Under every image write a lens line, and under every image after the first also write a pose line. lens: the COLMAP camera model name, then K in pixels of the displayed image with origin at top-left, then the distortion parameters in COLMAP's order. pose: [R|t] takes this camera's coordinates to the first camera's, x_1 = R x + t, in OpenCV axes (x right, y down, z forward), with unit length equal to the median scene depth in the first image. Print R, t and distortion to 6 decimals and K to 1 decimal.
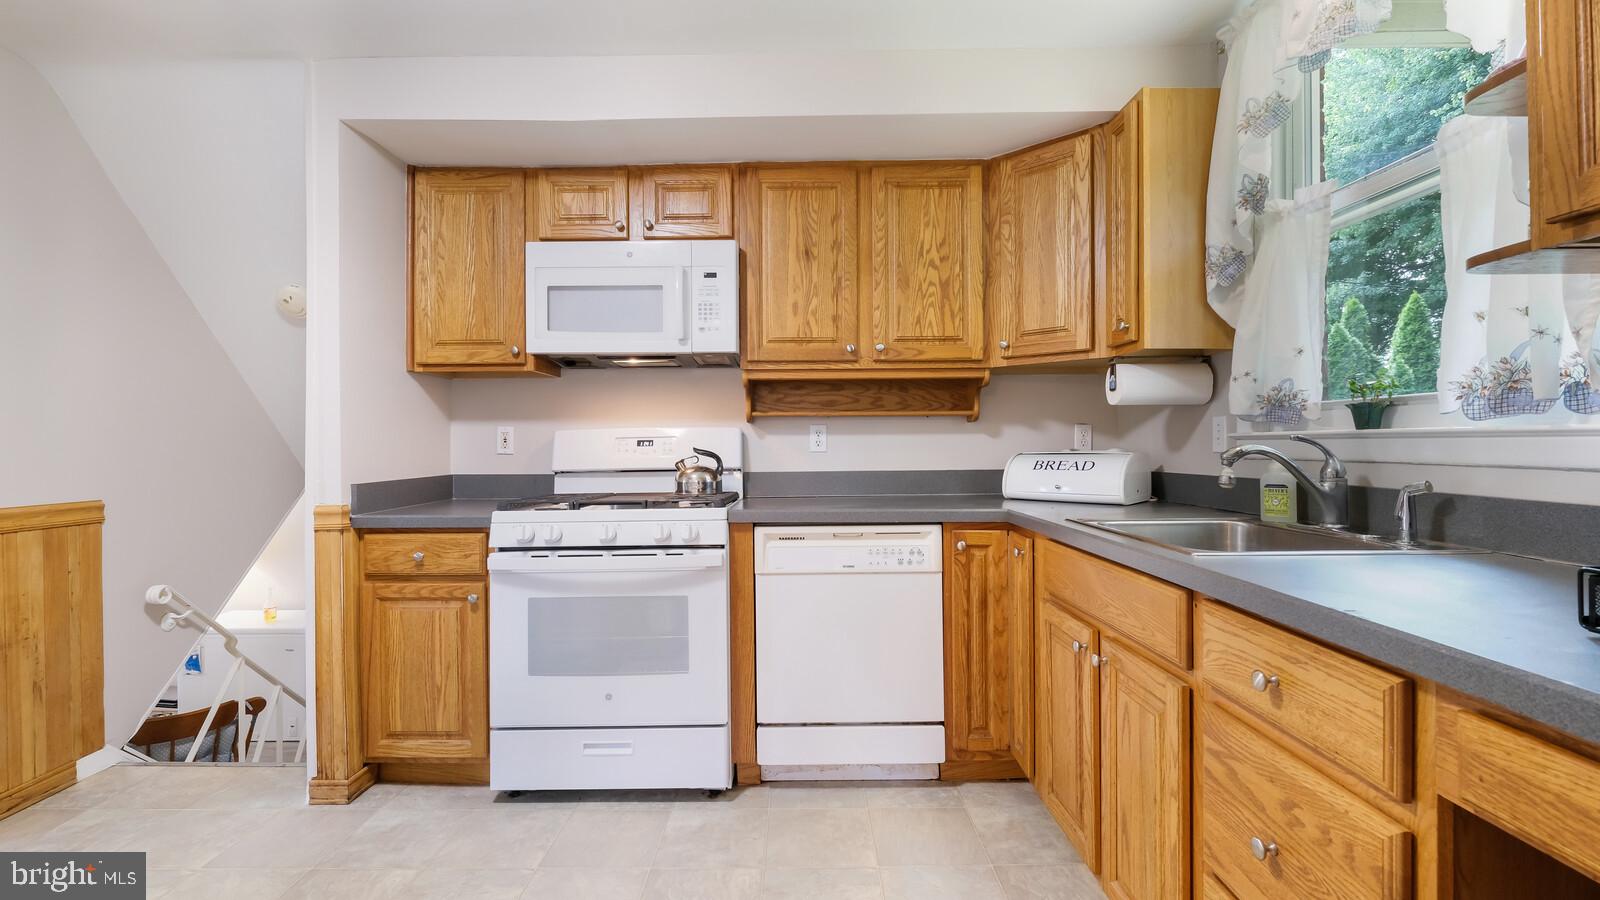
lens RADIAL K [[699.1, 0, 799.4], [0, 699.1, 433.8], [0, 0, 1]] dist [0.001046, -0.000070]
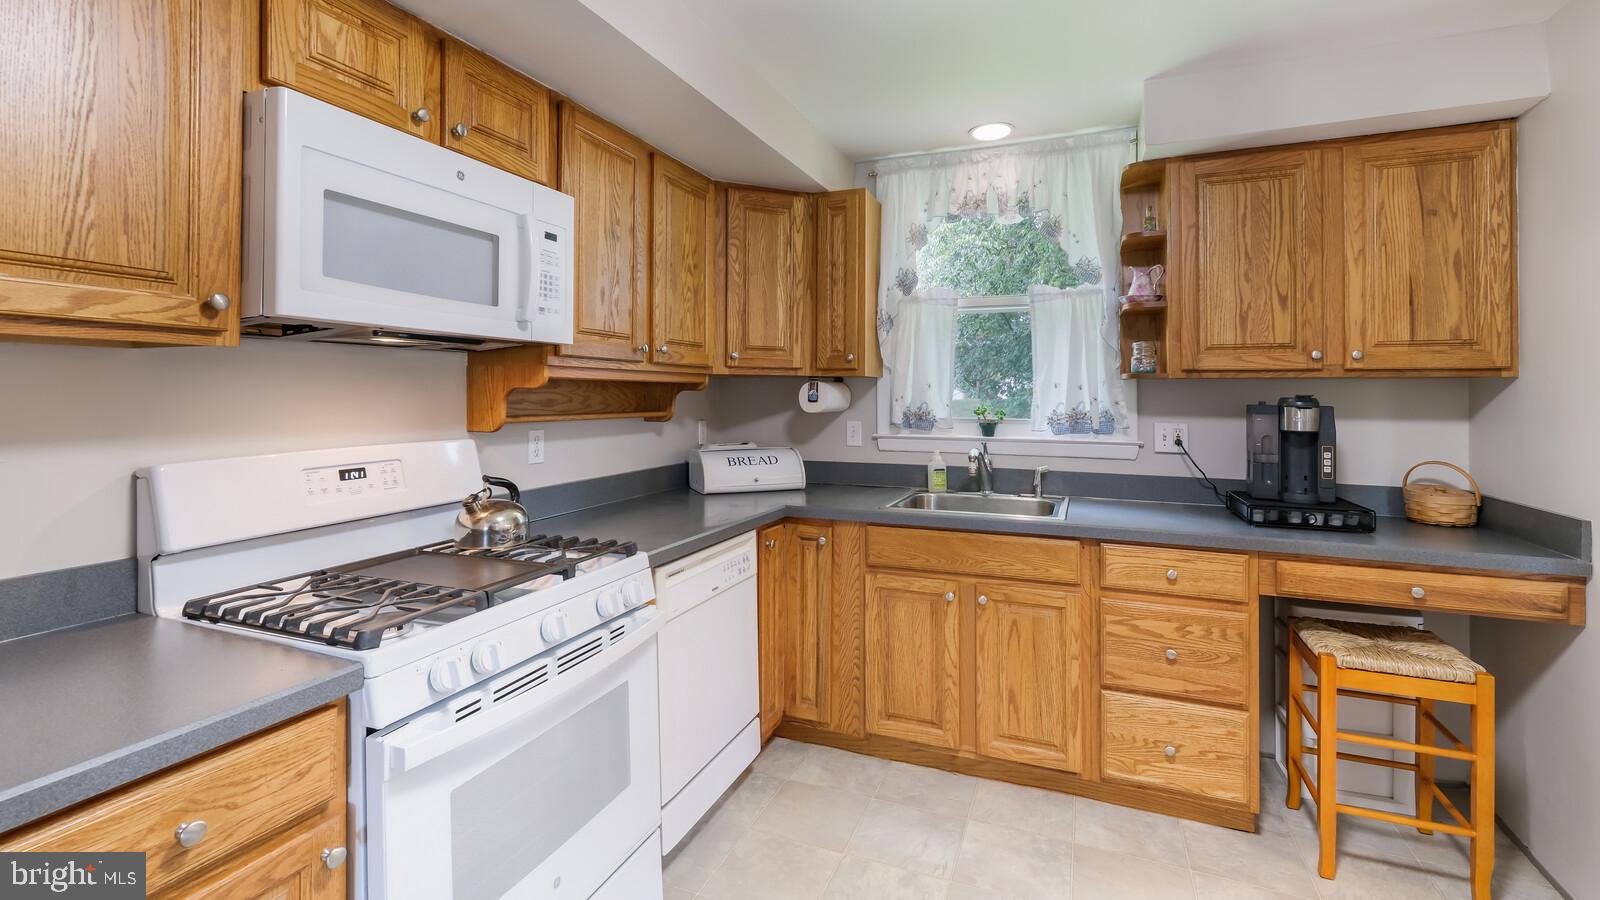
lens RADIAL K [[695.5, 0, 796.8], [0, 695.5, 385.1], [0, 0, 1]] dist [0.002983, 0.000062]
pose [[0.397797, 0.022783, 0.917190, -0.680635], [-0.016562, 0.999707, -0.017649, -0.063849], [-0.917324, -0.008170, 0.398058, 0.474196]]
